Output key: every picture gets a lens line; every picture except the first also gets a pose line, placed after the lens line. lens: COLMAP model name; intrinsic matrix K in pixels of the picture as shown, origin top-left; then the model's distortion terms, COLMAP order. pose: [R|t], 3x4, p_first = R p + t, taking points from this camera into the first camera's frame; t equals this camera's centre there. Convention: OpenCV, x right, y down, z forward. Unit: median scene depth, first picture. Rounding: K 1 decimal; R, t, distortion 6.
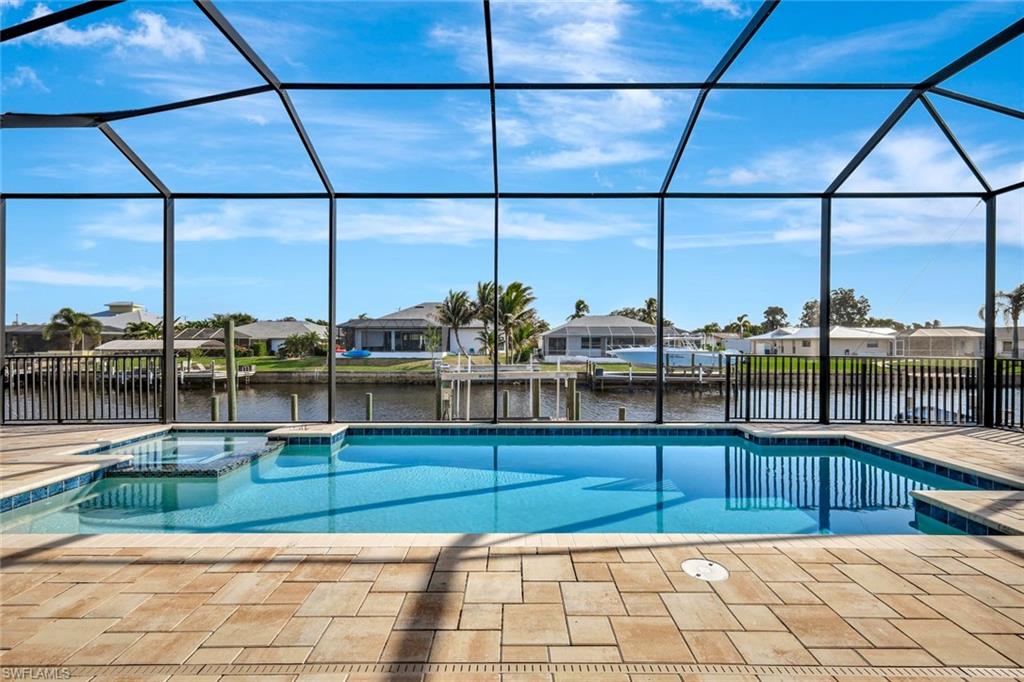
lens RADIAL K [[445.0, 0, 509.1], [0, 445.0, 340.3], [0, 0, 1]] dist [0.002210, 0.000342]
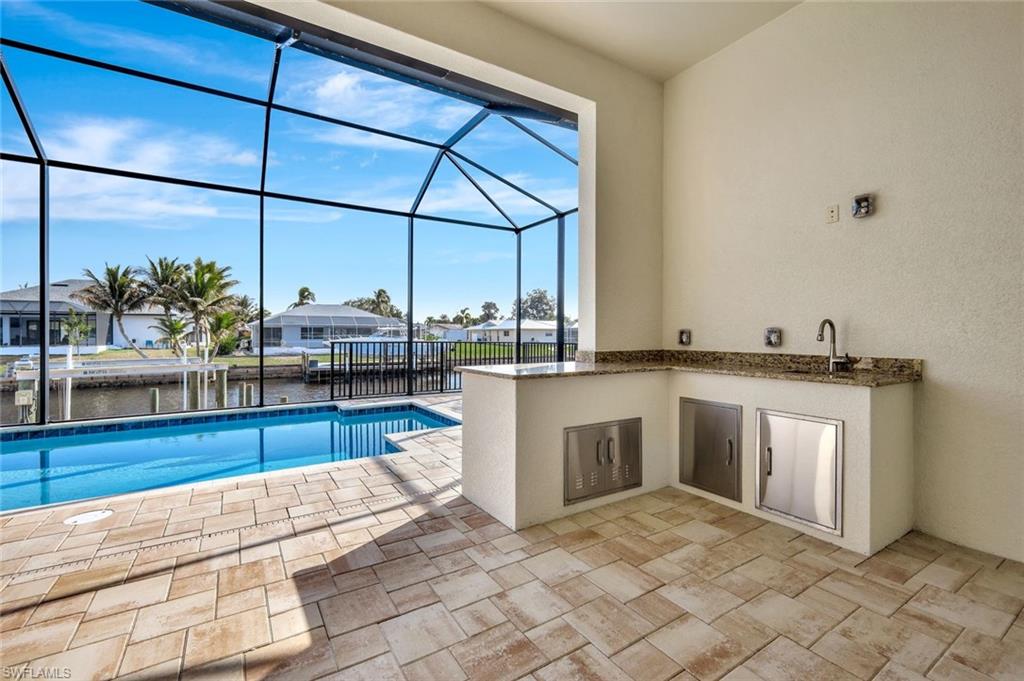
lens RADIAL K [[445.0, 0, 509.1], [0, 445.0, 339.8], [0, 0, 1]] dist [0.002210, 0.000342]
pose [[0.839983, -0.010544, 0.542510, 0.263065], [-0.000608, 0.999792, 0.020375, 0.003522], [-0.542612, -0.017444, 0.839802, -0.220689]]
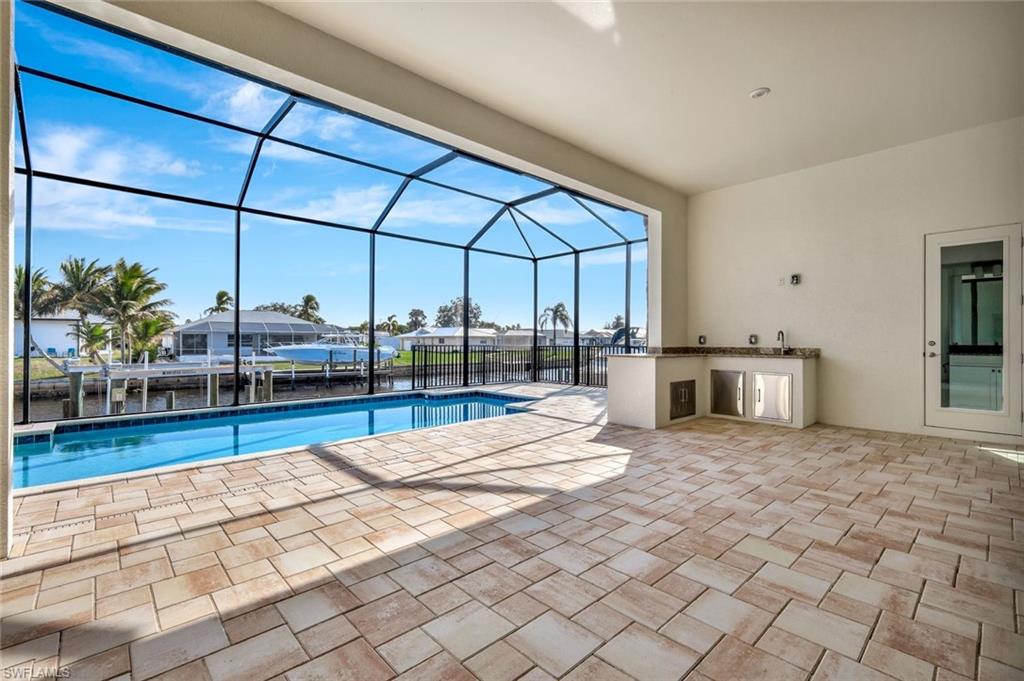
lens RADIAL K [[445.0, 0, 509.1], [0, 445.0, 339.8], [0, 0, 1]] dist [0.002210, 0.000342]
pose [[0.736154, -0.000058, 0.676814, -0.295408], [-0.002485, 0.999993, 0.002789, 0.010464], [-0.676809, -0.003736, 0.736149, -0.327851]]
